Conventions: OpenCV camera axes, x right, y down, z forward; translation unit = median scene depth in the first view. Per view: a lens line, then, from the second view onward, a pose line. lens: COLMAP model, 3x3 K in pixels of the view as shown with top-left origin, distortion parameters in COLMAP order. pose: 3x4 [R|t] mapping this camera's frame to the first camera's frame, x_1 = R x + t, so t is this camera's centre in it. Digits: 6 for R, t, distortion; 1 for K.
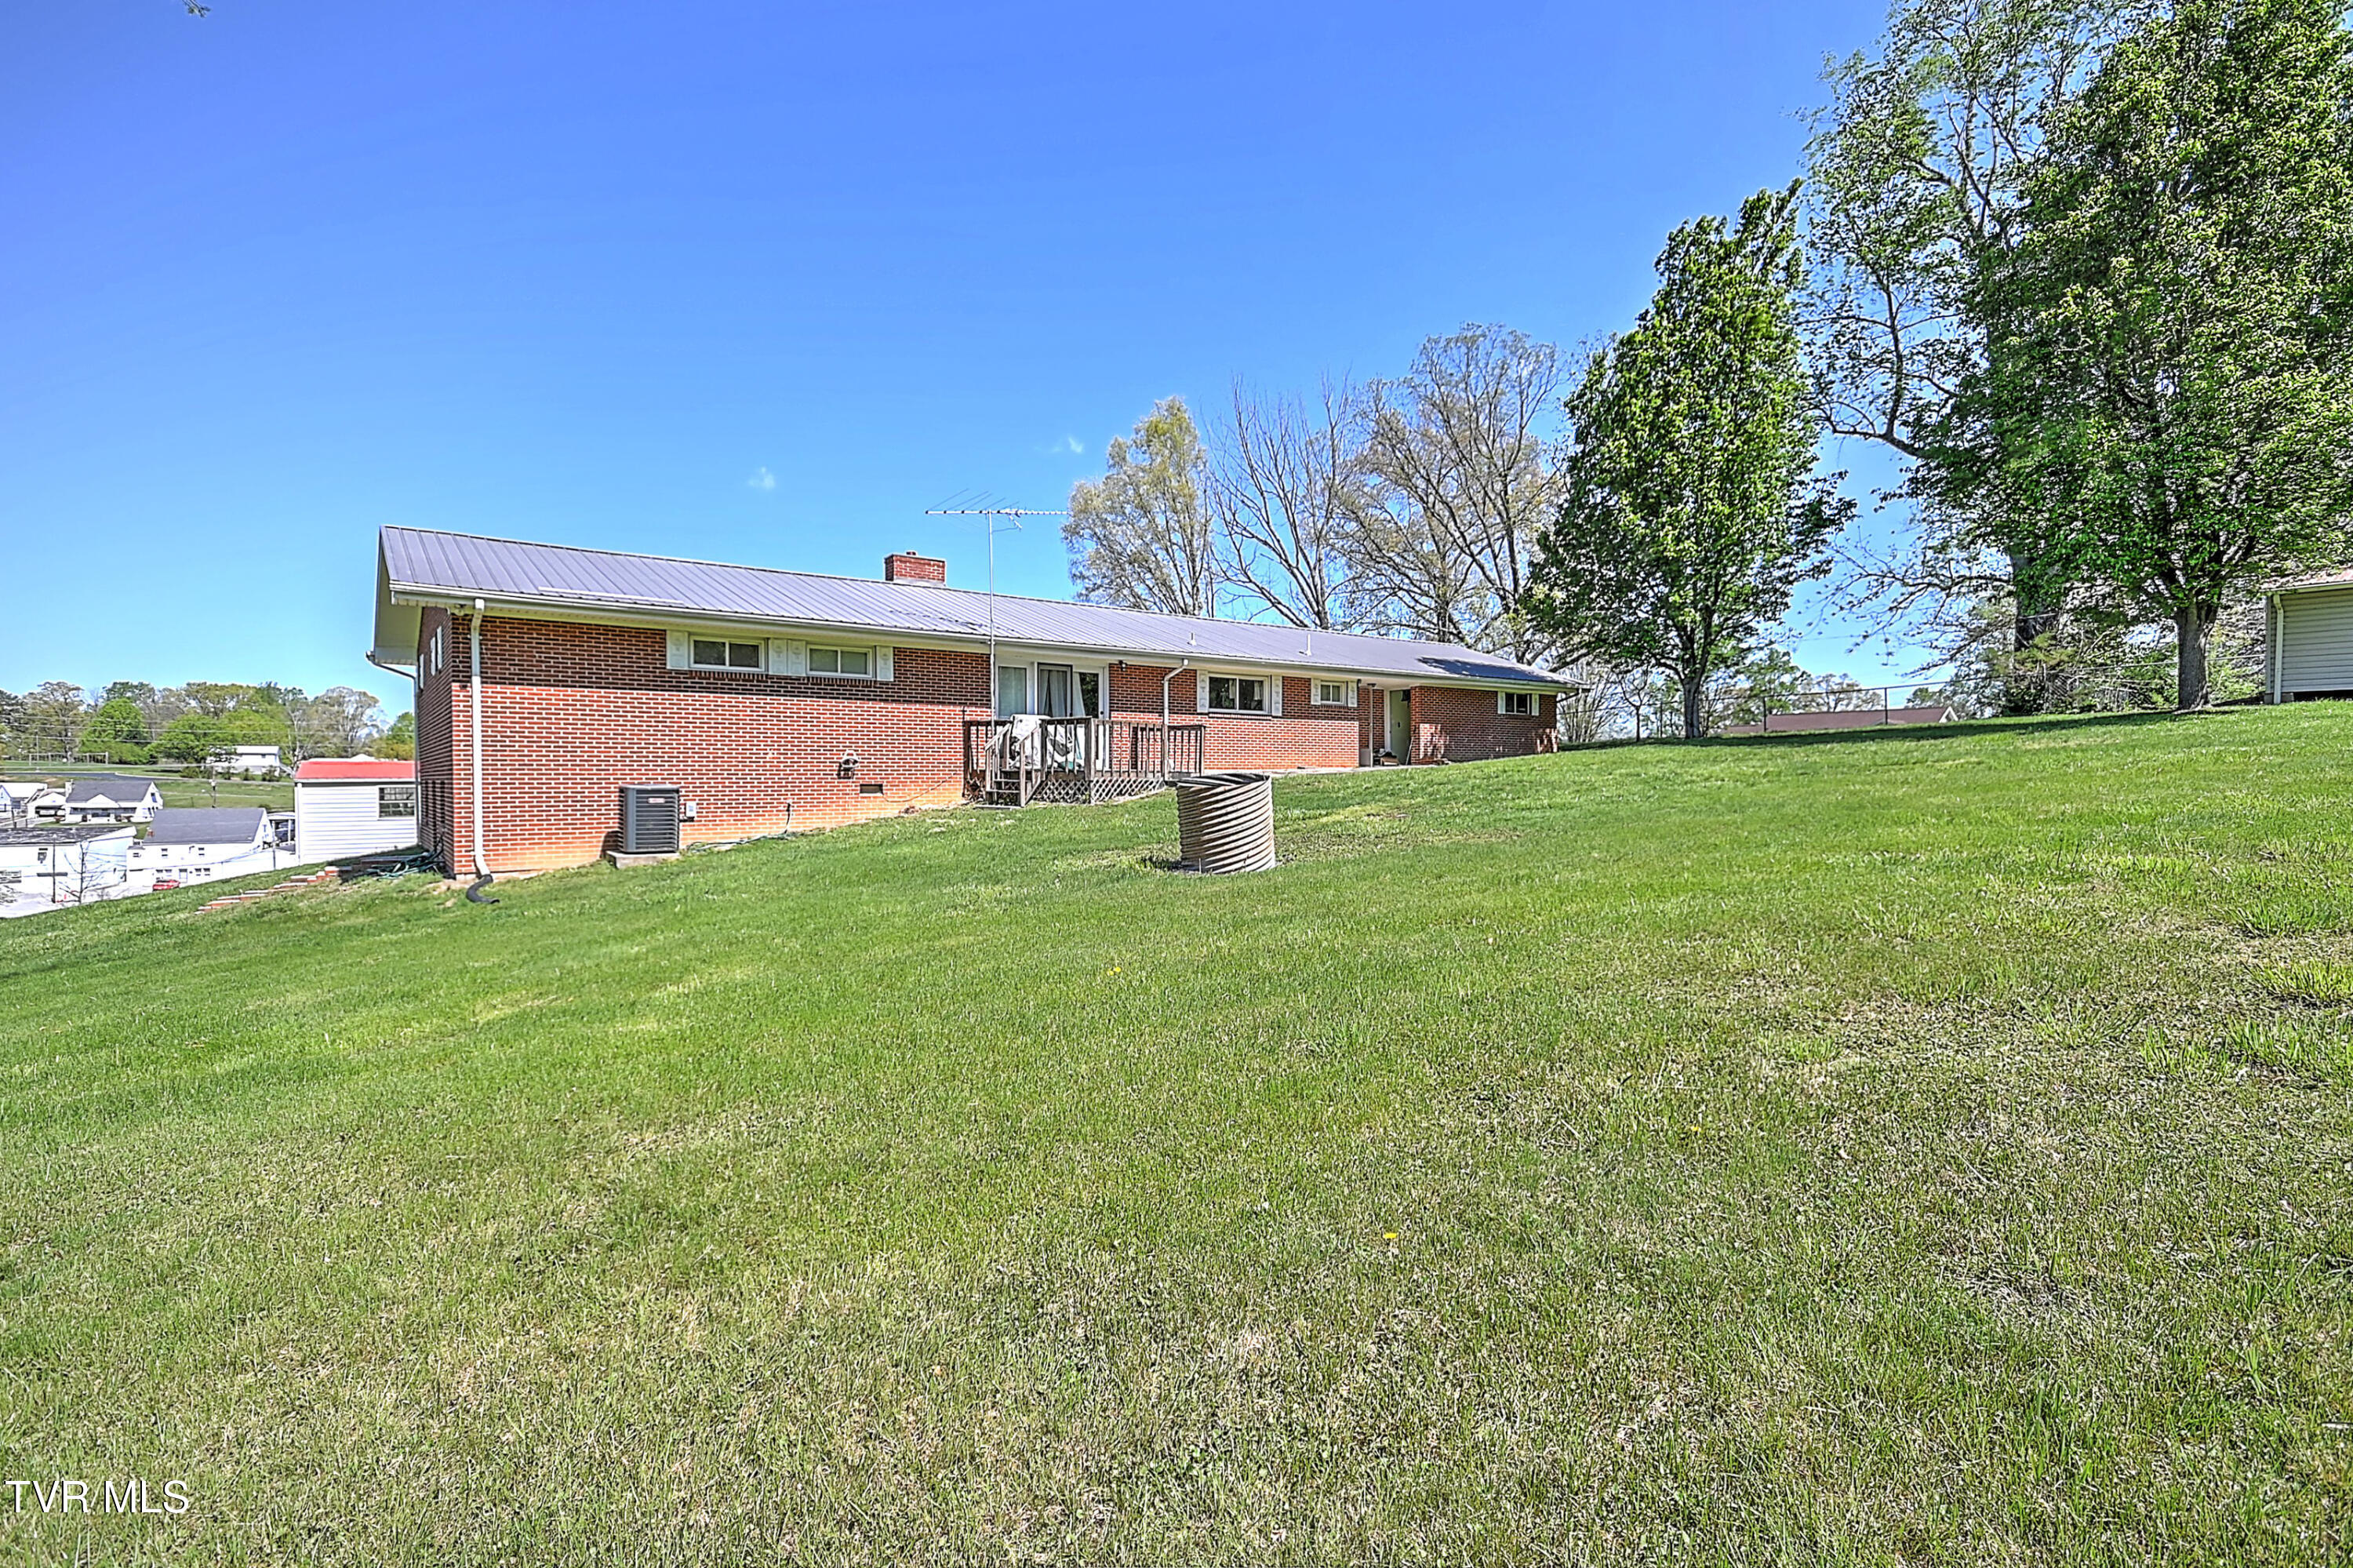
lens RADIAL K [[1087.3, 0, 1165.4], [0, 1087.3, 793.4], [0, 0, 1]] dist [0.019722, 0.000103]
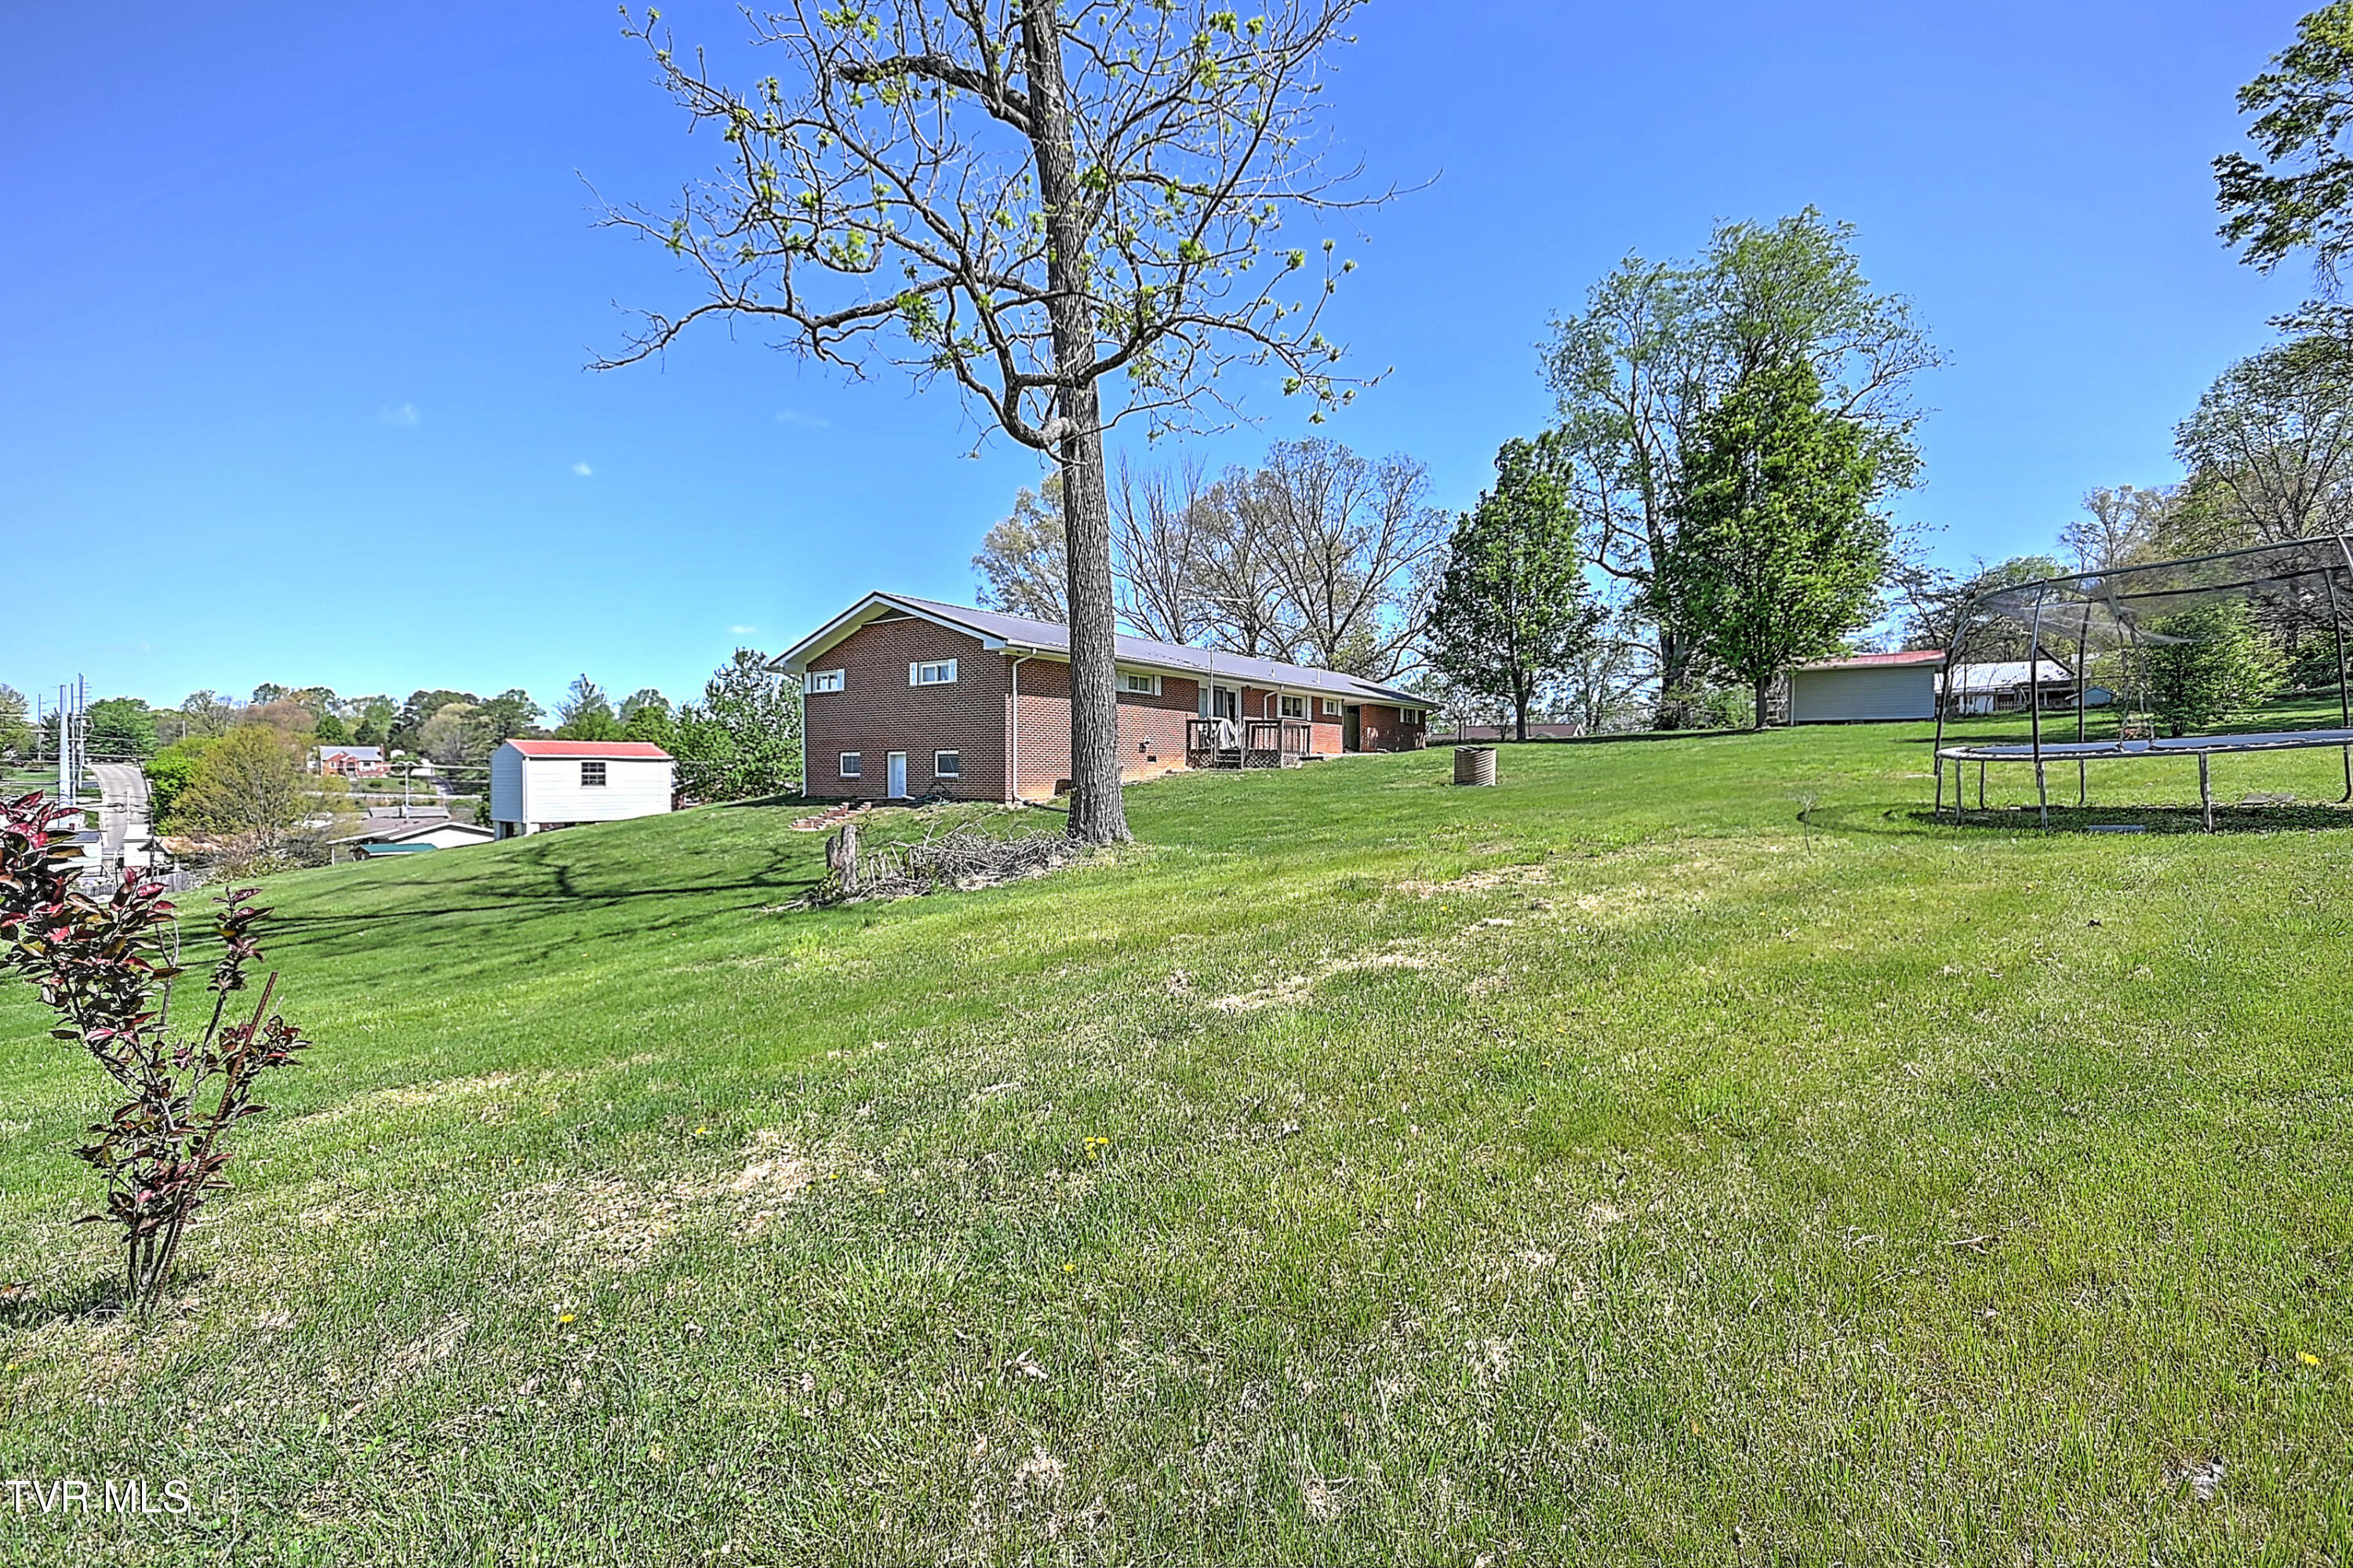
lens RADIAL K [[1087.3, 0, 1183.9], [0, 1087.3, 768.4], [0, 0, 1]] dist [0.019722, 0.000103]
pose [[0.953086, 0.008753, 0.302574, -0.578797], [-0.001139, 0.999678, -0.025332, 0.041697], [-0.302699, 0.023799, 0.952789, -0.492766]]
